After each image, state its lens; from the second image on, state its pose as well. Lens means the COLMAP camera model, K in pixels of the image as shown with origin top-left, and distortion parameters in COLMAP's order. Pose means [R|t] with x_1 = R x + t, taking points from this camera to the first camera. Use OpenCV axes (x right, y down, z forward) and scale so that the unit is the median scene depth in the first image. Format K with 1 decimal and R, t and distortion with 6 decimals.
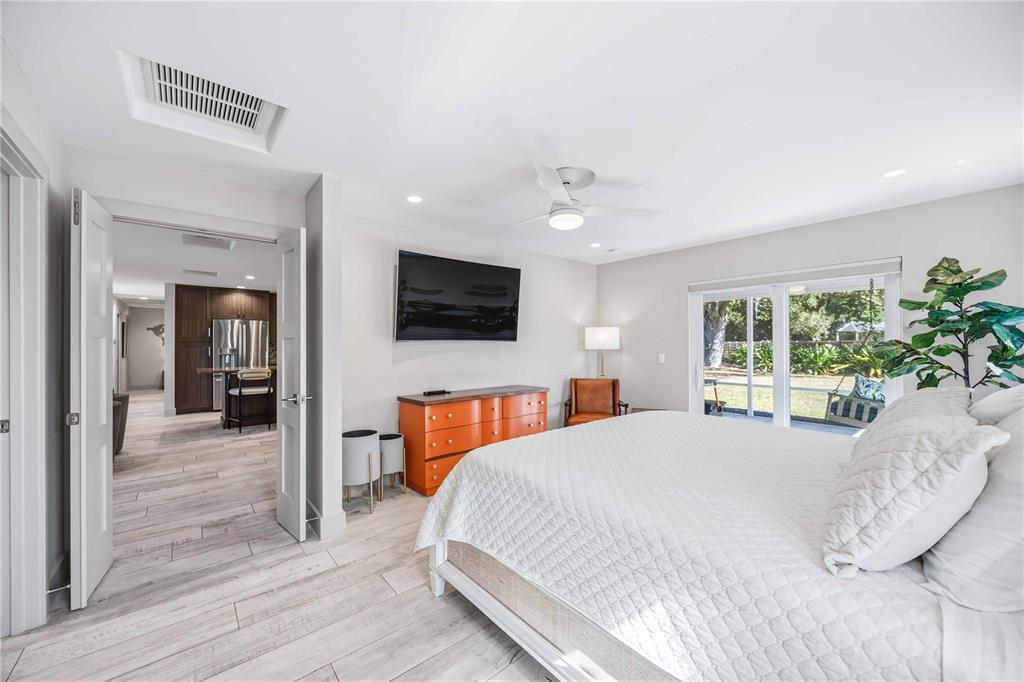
lens RADIAL K [[393.7, 0, 512.7], [0, 393.7, 341.9], [0, 0, 1]] dist [0.000588, -0.000954]
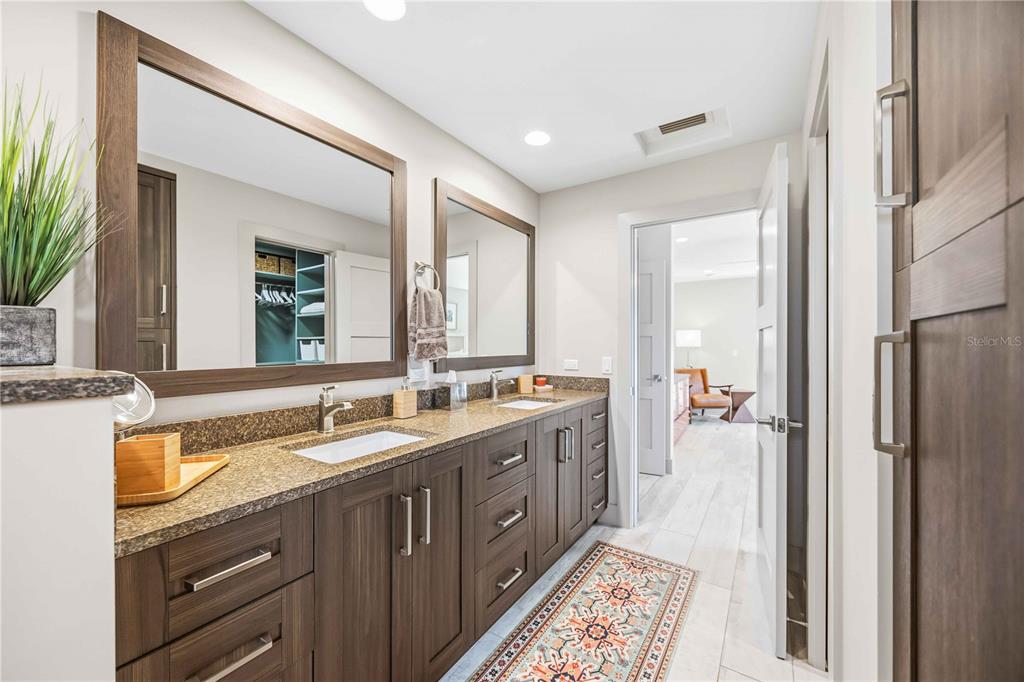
lens RADIAL K [[393.7, 0, 513.1], [0, 393.7, 342.0], [0, 0, 1]] dist [0.000588, -0.000954]
pose [[0.961477, 0.003039, 0.274870, -1.610263], [-0.002912, 0.999995, -0.000869, 0.012779], [-0.274871, 0.000035, 0.961481, -0.275735]]
